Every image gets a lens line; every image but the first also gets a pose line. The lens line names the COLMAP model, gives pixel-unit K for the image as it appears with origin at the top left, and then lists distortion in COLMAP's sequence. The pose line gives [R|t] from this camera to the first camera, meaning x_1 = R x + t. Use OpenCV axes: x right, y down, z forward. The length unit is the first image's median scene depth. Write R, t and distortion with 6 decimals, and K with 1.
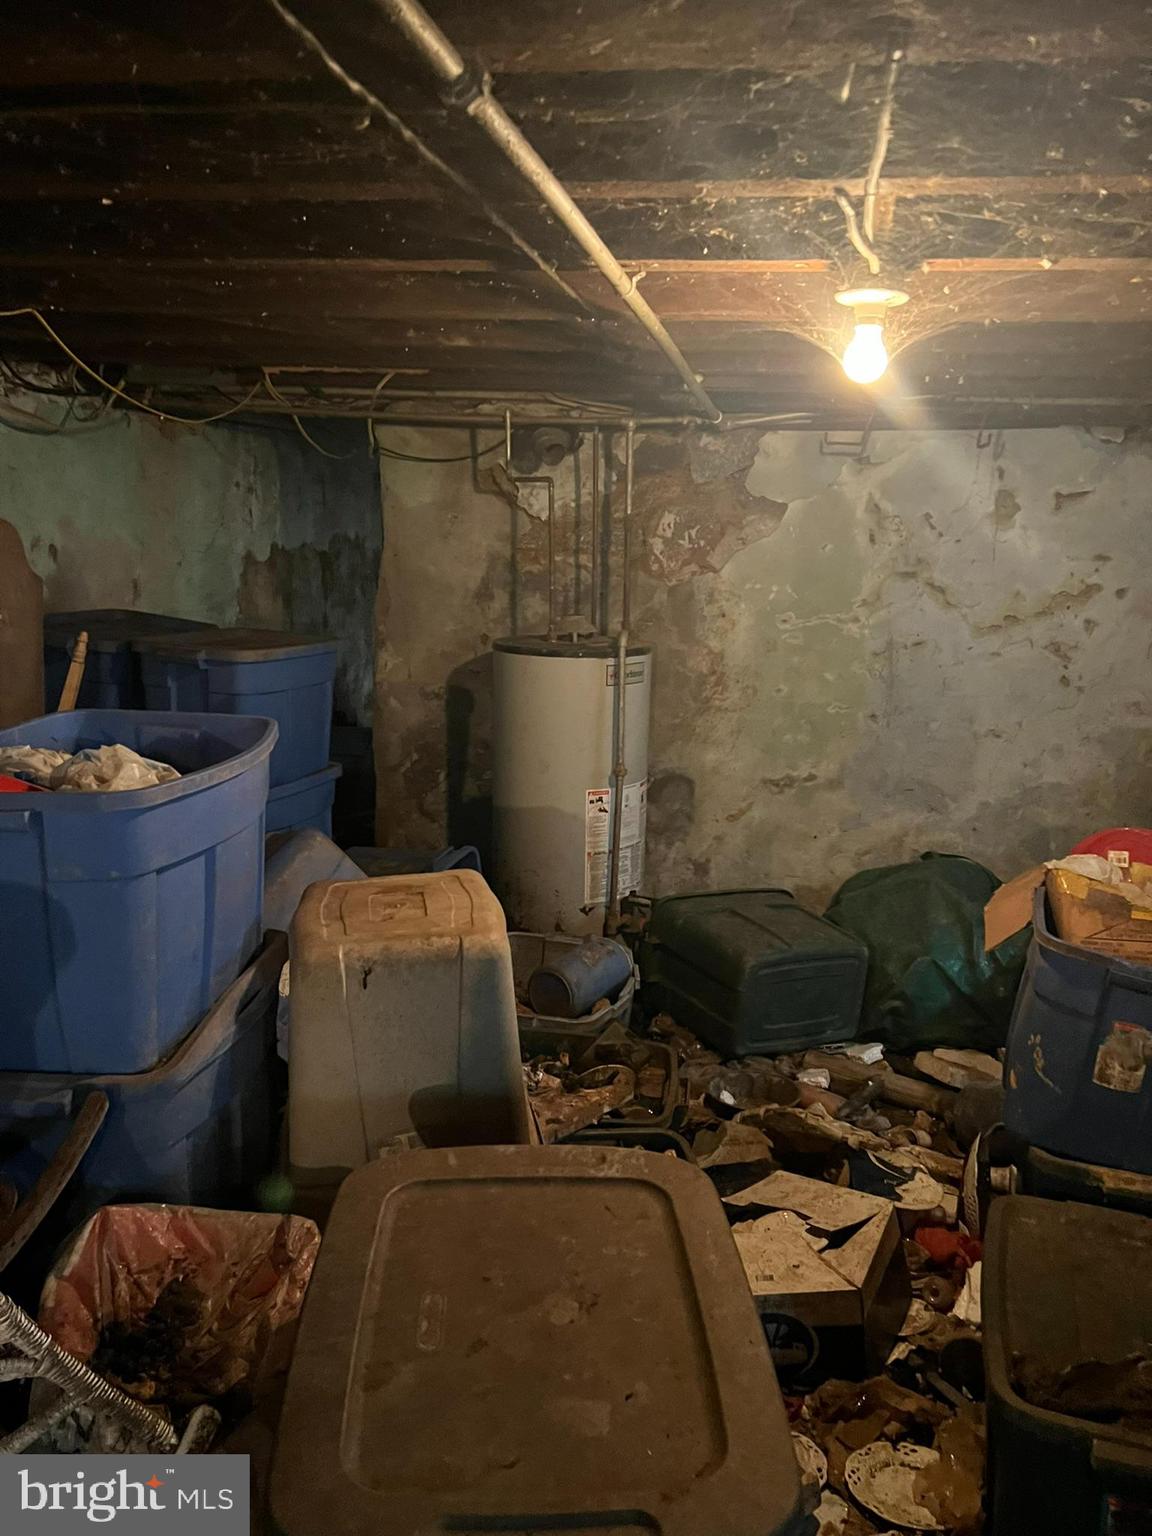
lens RADIAL K [[1146.8, 0, 576.9], [0, 1146.8, 784.5], [0, 0, 1]] dist [0.061760, -0.073294]
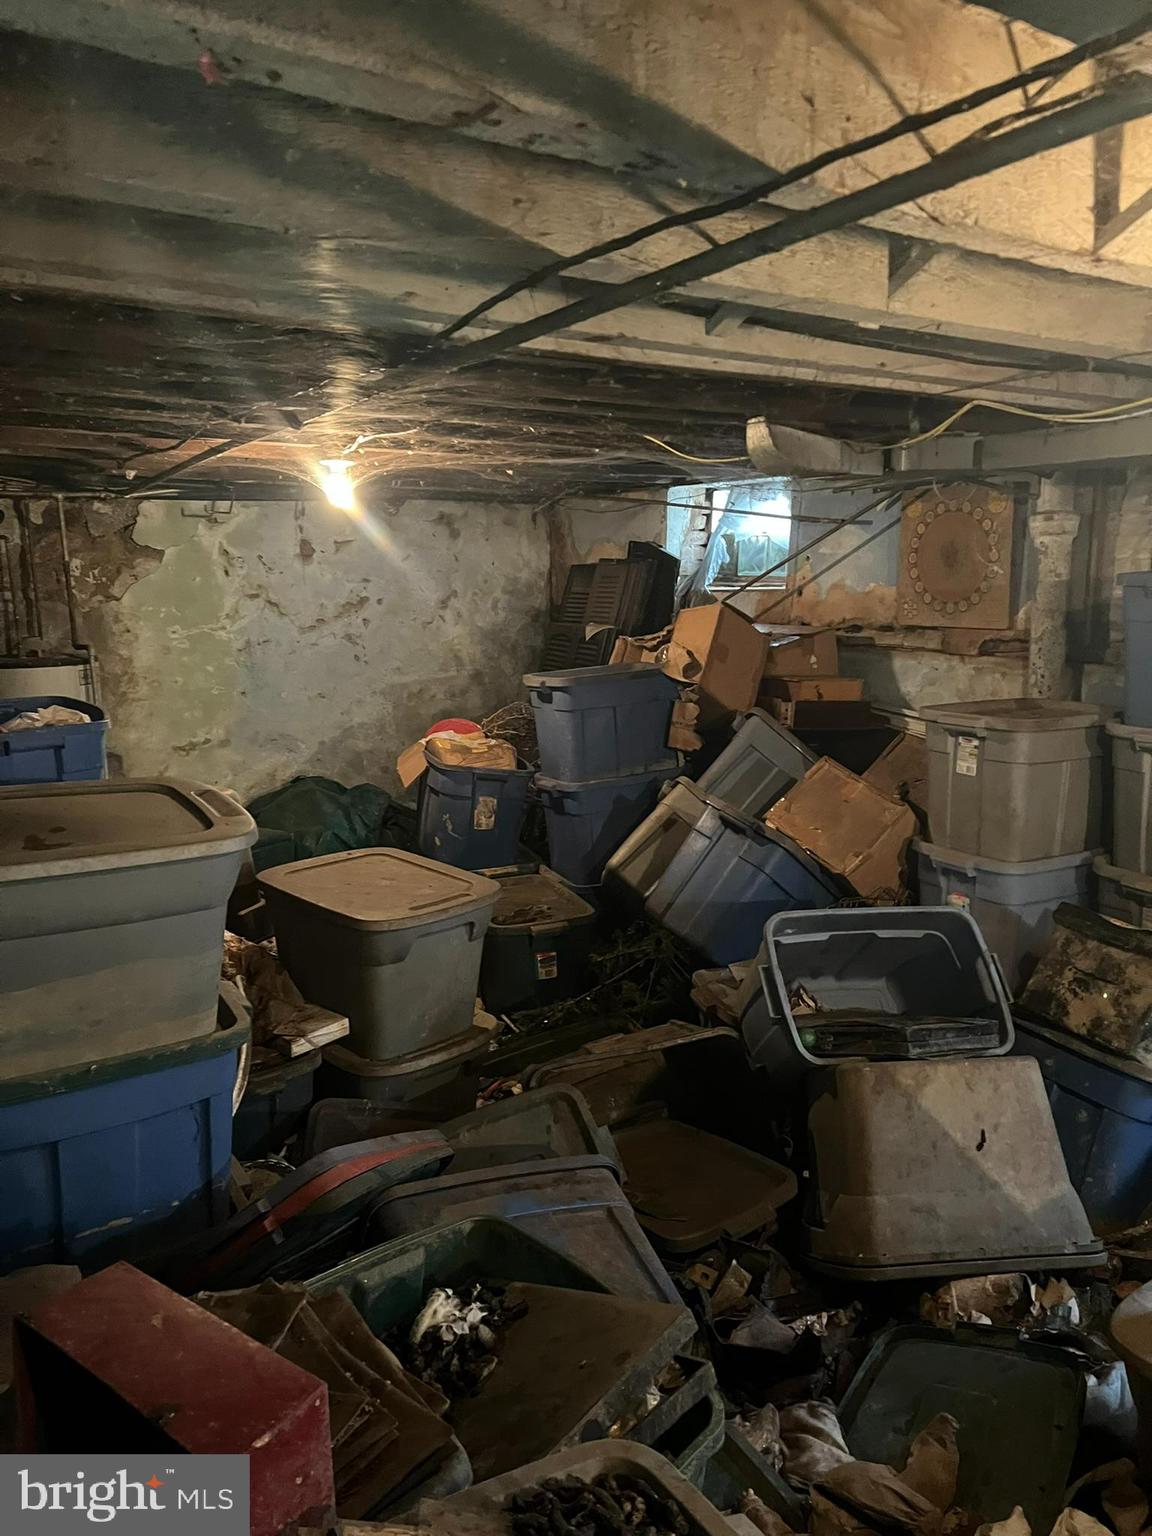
lens RADIAL K [[1146.8, 0, 584.0], [0, 1146.8, 769.2], [0, 0, 1]] dist [0.061760, -0.073294]
pose [[0.737446, -0.149262, 0.658706, -0.405729], [0.168305, 0.985120, 0.034804, 0.058182], [-0.654100, 0.085198, 0.751595, -0.376059]]
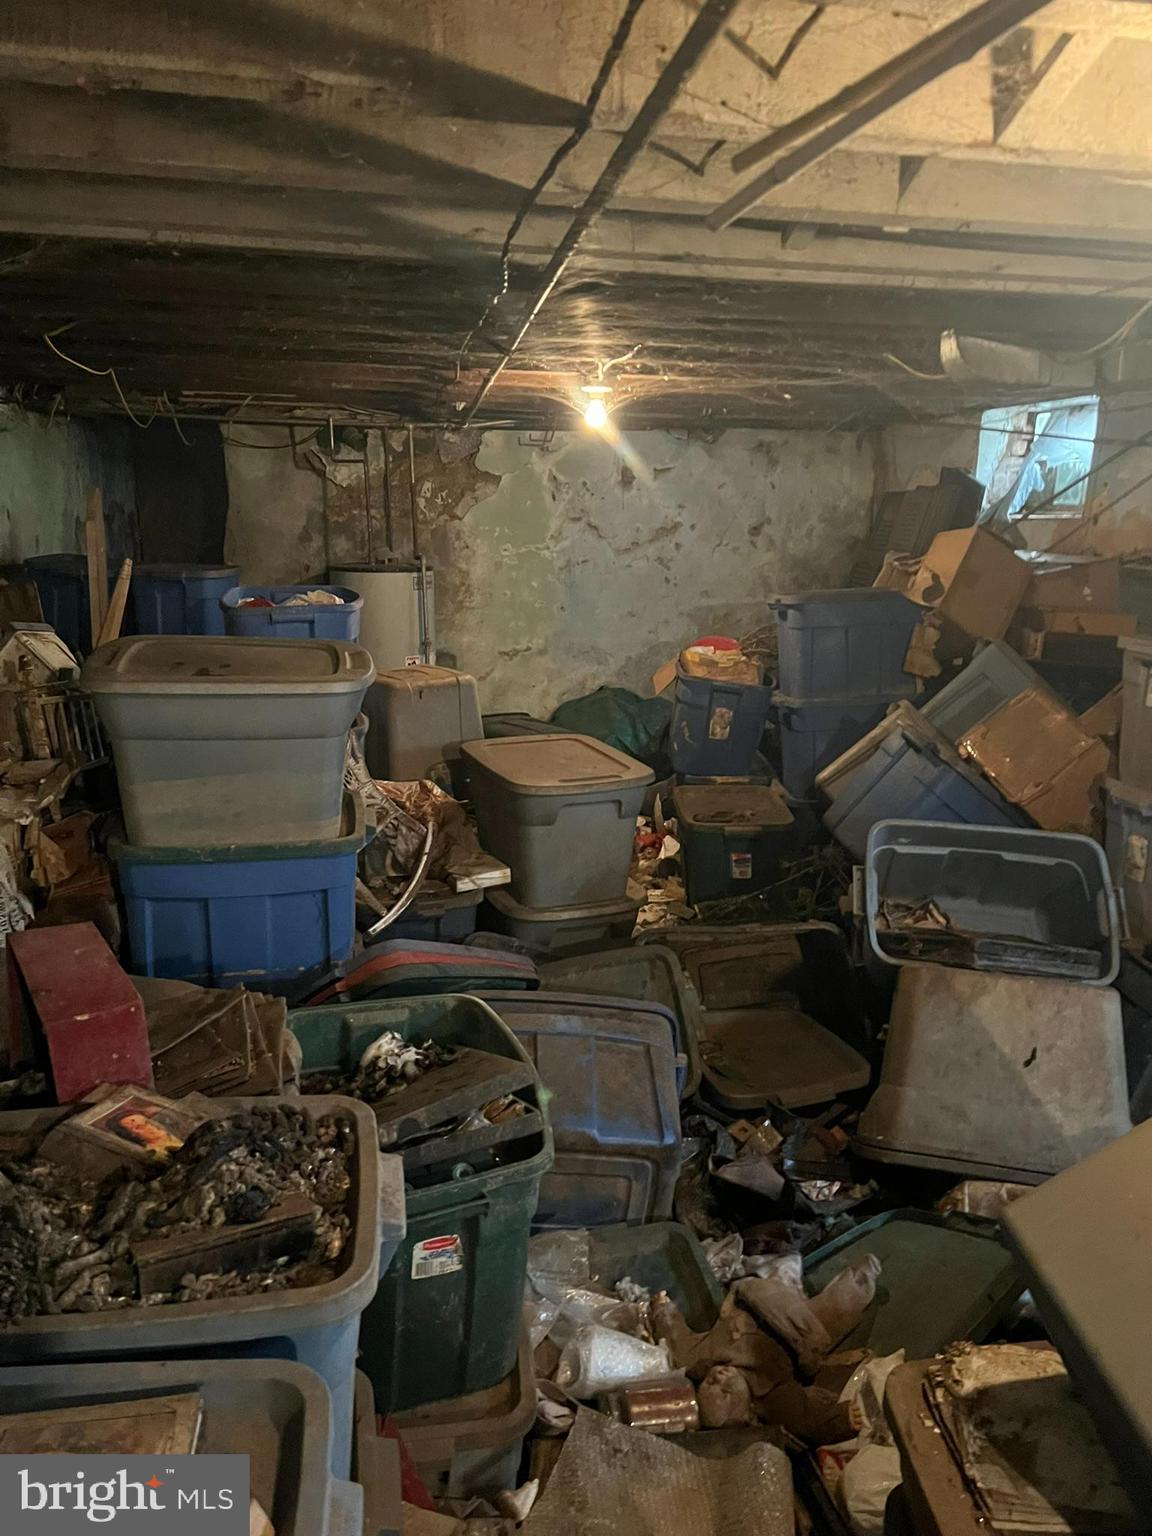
lens RADIAL K [[1146.8, 0, 585.3], [0, 1146.8, 759.8], [0, 0, 1]] dist [0.061760, -0.073294]
pose [[0.934666, -0.093296, 0.343068, -0.288917], [0.089799, 0.995618, 0.026103, 0.116124], [-0.344000, 0.006410, 0.938948, -0.530570]]
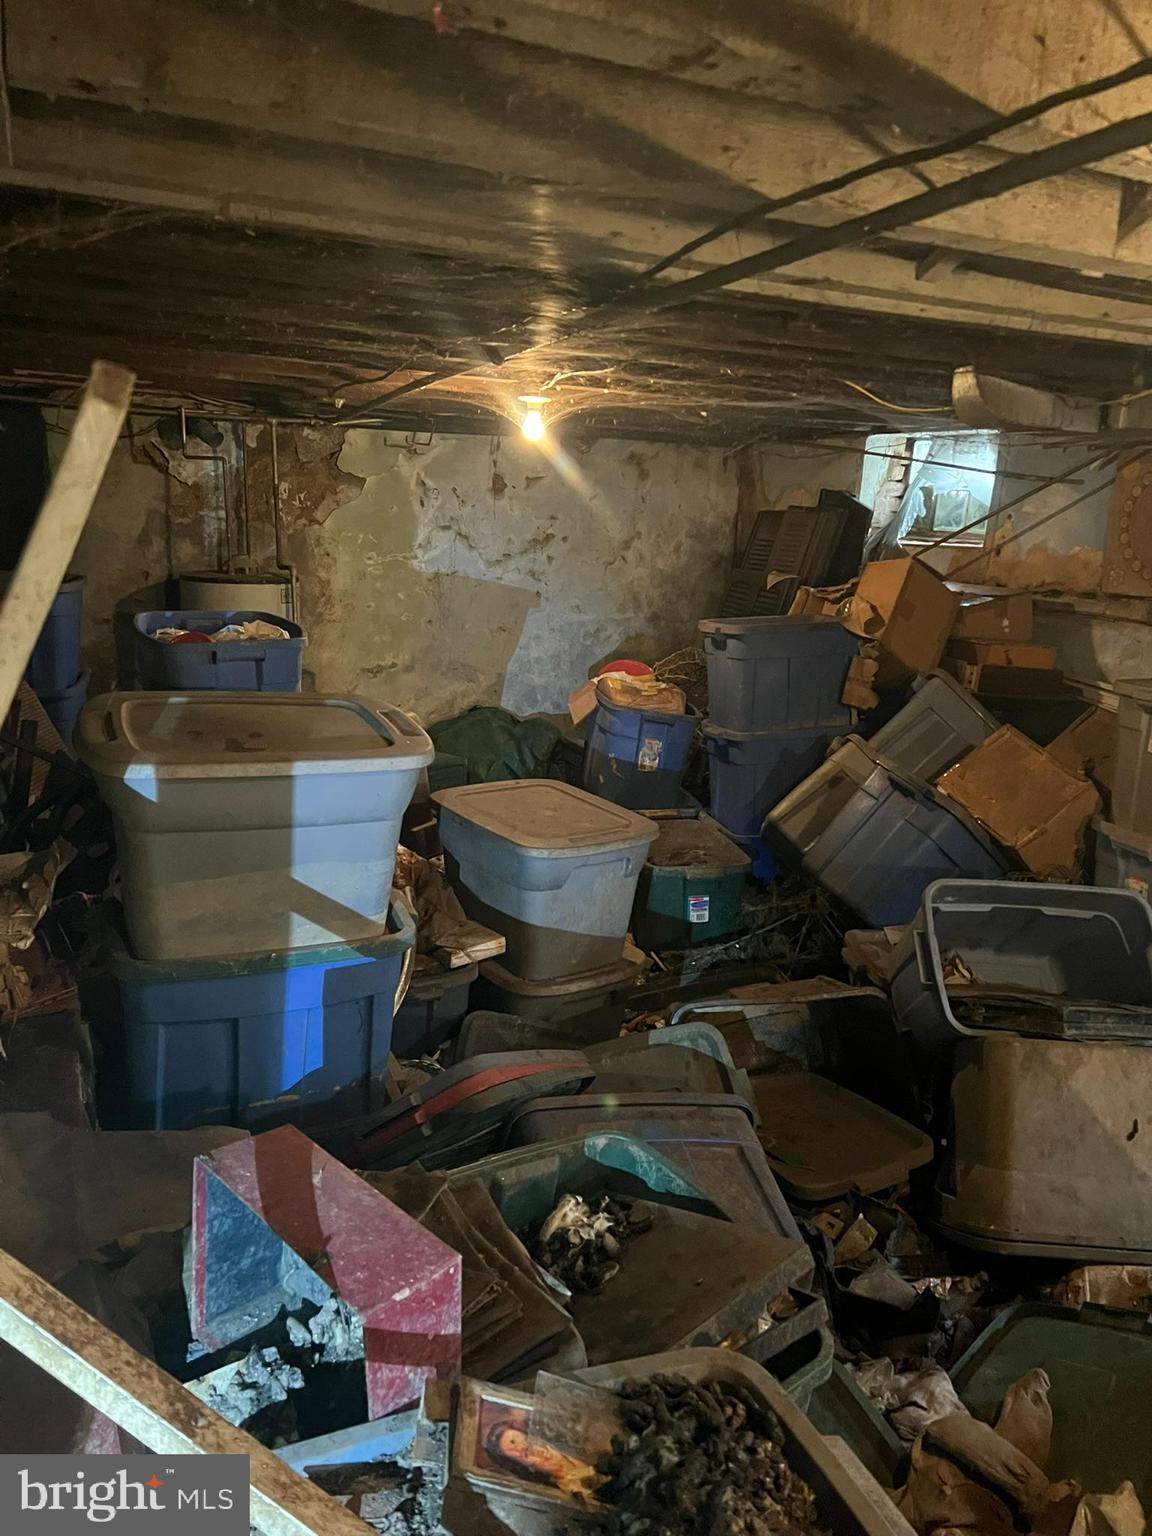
lens RADIAL K [[1146.8, 0, 584.7], [0, 1146.8, 768.5], [0, 0, 1]] dist [0.061760, -0.073294]
pose [[0.835661, -0.114321, 0.537217, -0.410639], [0.096133, 0.993444, 0.061868, 0.059920], [-0.540767, -0.000056, 0.841172, -0.385579]]
